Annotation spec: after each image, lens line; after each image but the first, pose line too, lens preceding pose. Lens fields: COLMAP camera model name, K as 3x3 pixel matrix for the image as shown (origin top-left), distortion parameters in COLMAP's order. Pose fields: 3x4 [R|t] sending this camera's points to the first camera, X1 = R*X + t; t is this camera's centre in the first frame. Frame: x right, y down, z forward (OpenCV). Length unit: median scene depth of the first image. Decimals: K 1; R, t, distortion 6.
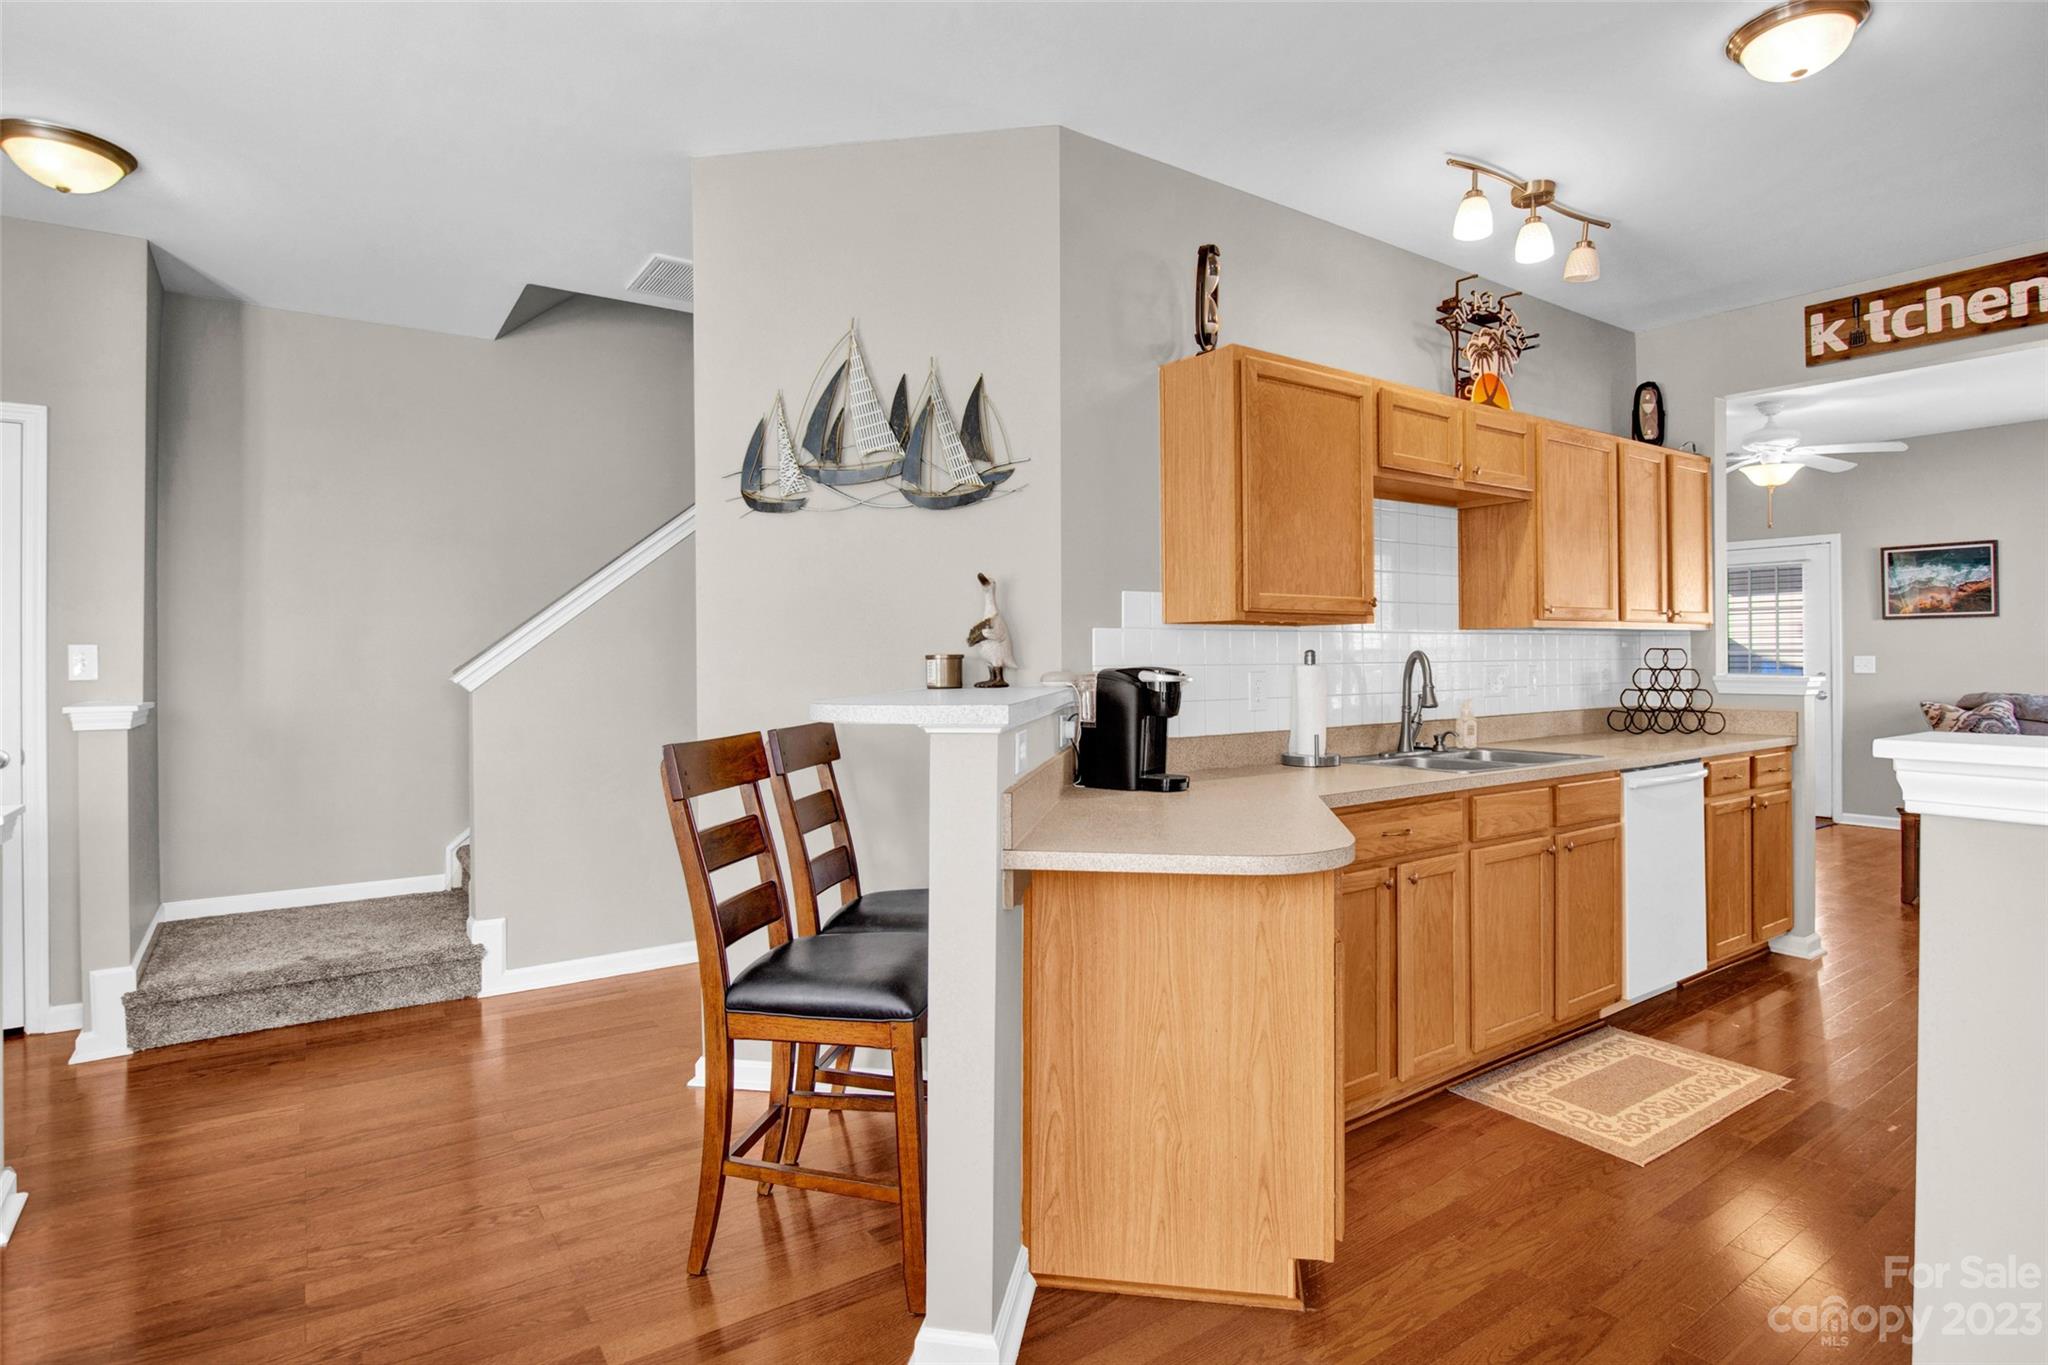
lens RADIAL K [[1091.5, 0, 1016.8], [0, 1091.5, 657.5], [0, 0, 1]] dist [-0.025689, 0.006407]
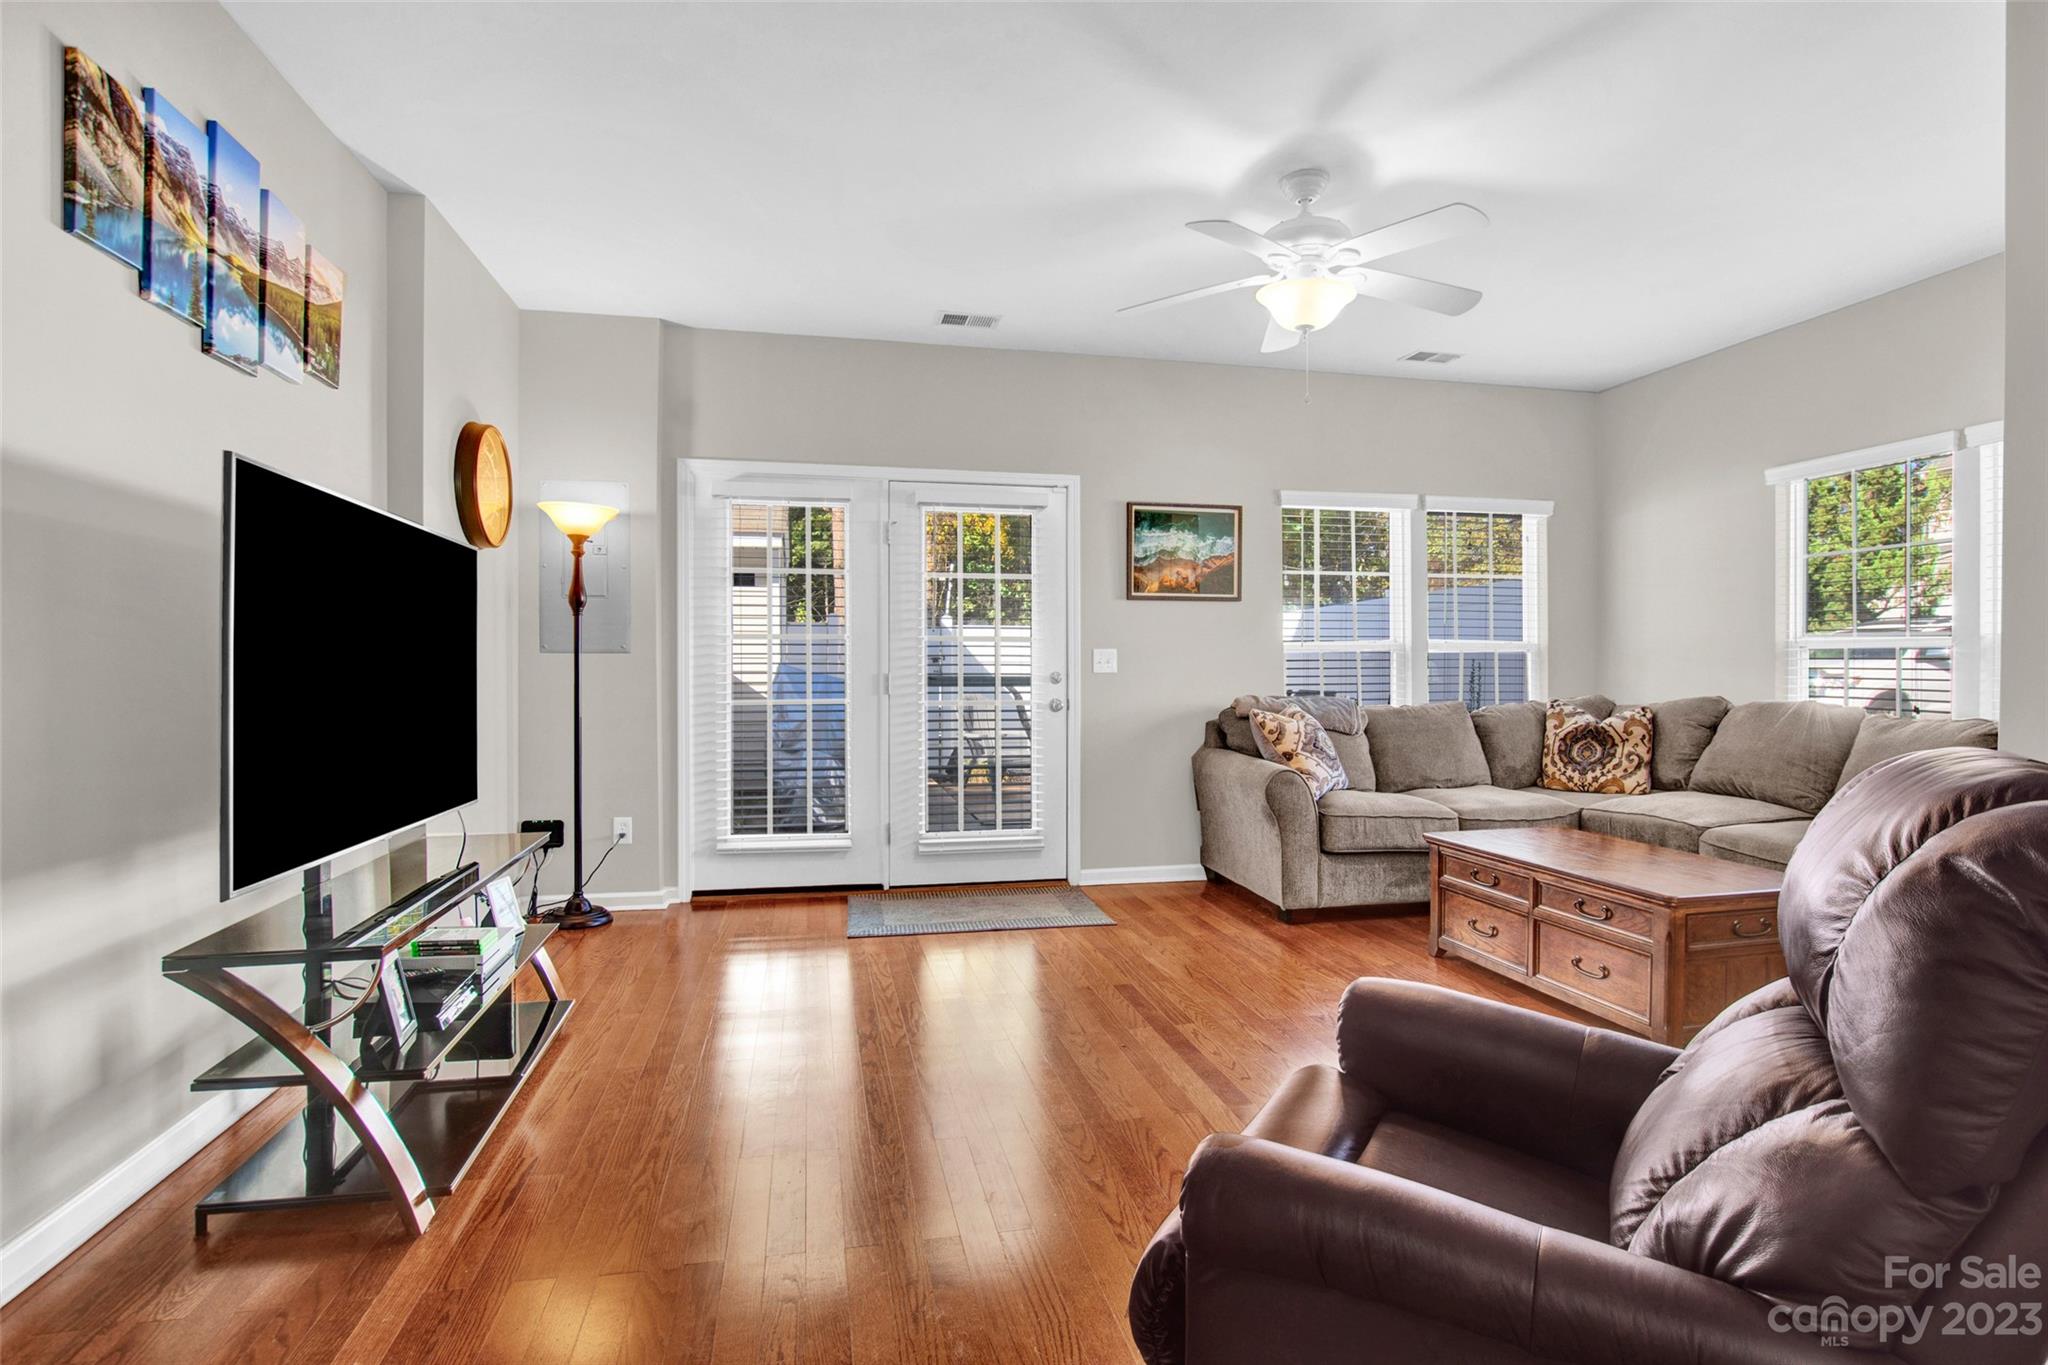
lens RADIAL K [[1013.6, 0, 1025.2], [0, 1013.6, 680.0], [0, 0, 1]] dist [-0.033610, 0.007783]
pose [[0.390155, -0.011249, 0.920681, 0.245806], [-0.006361, 0.999869, 0.014913, 0.017663], [-0.920727, -0.011675, 0.390032, 1.398280]]
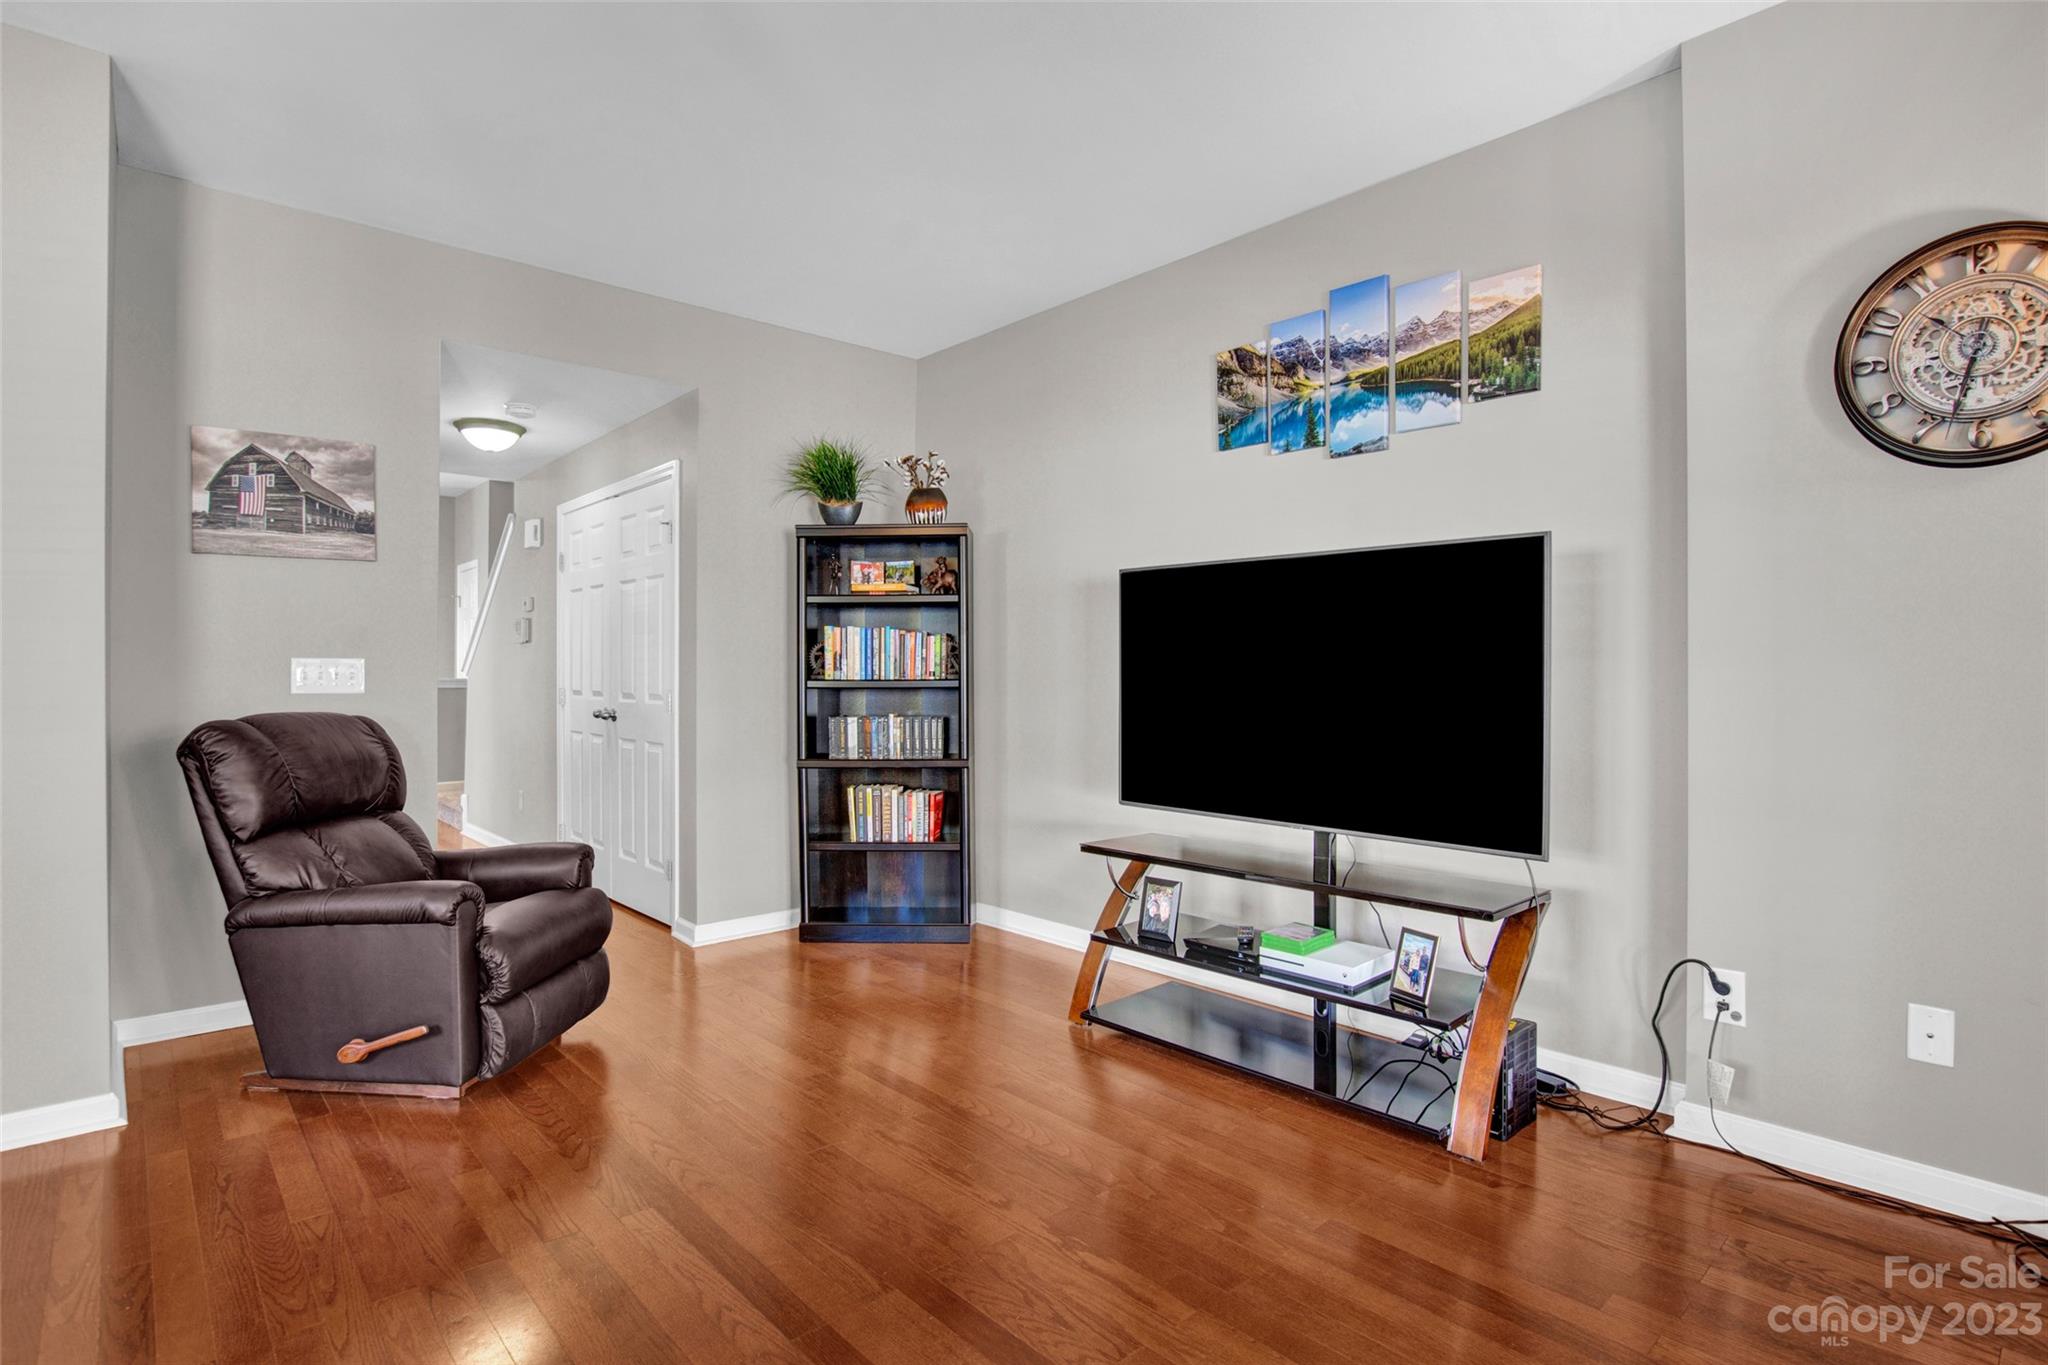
lens RADIAL K [[1013.6, 0, 1025.6], [0, 1013.6, 682.2], [0, 0, 1]] dist [-0.033610, 0.007783]
pose [[0.124998, 0.004780, -0.992146, 1.329027], [0.004596, 0.999975, 0.005397, 0.014802], [0.992146, -0.005235, 0.124973, 1.701391]]
